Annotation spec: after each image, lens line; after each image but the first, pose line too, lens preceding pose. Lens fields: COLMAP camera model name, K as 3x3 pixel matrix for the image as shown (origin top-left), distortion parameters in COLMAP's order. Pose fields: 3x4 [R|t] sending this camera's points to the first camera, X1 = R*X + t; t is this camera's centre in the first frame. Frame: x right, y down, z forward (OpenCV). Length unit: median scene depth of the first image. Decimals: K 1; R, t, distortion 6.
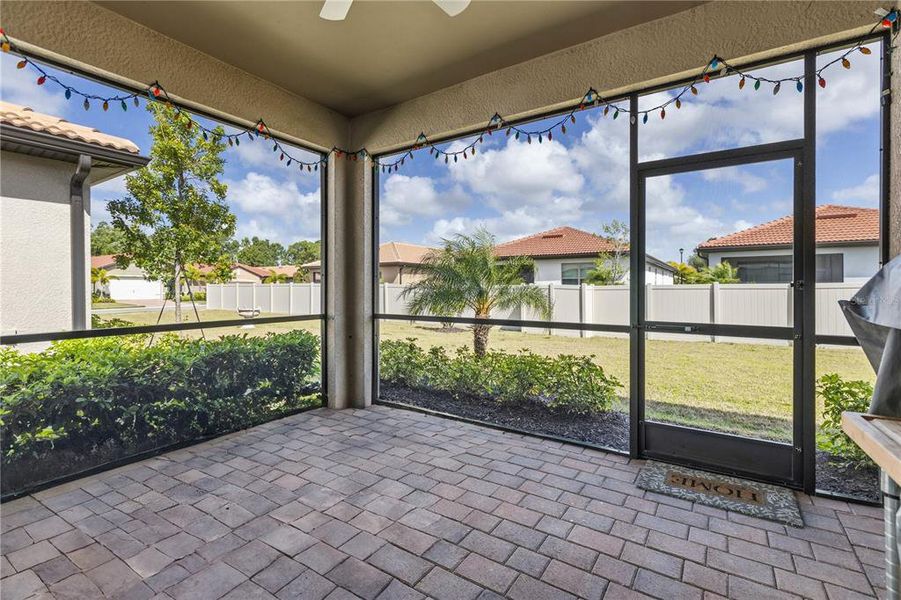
lens RADIAL K [[431.7, 0, 452.2], [0, 431.7, 283.3], [0, 0, 1]] dist [-0.002121, -0.001017]
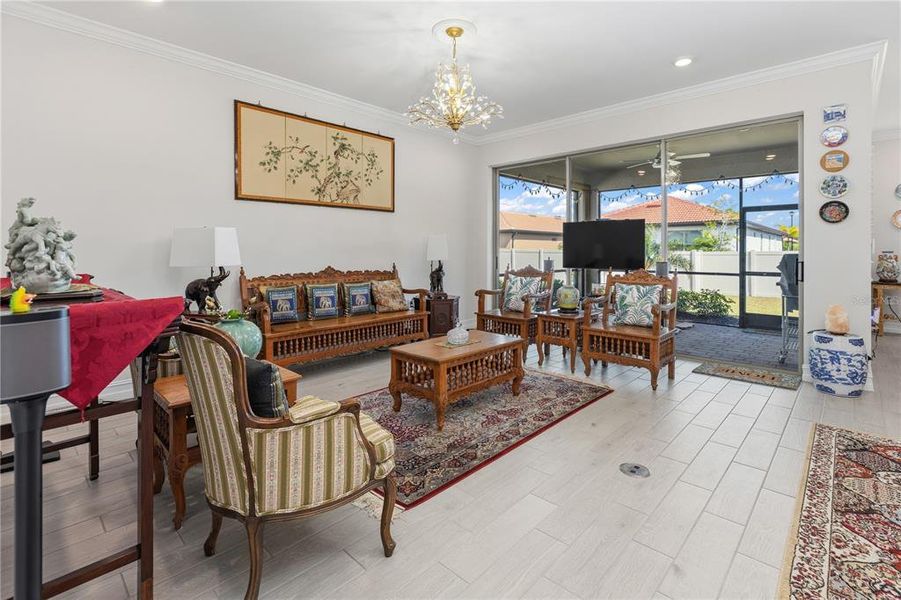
lens RADIAL K [[426.2, 0, 451.7], [0, 426.2, 243.4], [0, 0, 1]] dist [0.000369, 0.000138]
pose [[0.980810, 0.003454, -0.194936, -0.115408], [-0.004546, 0.999976, -0.005157, -0.008414], [0.194914, 0.005945, 0.980802, -0.272305]]
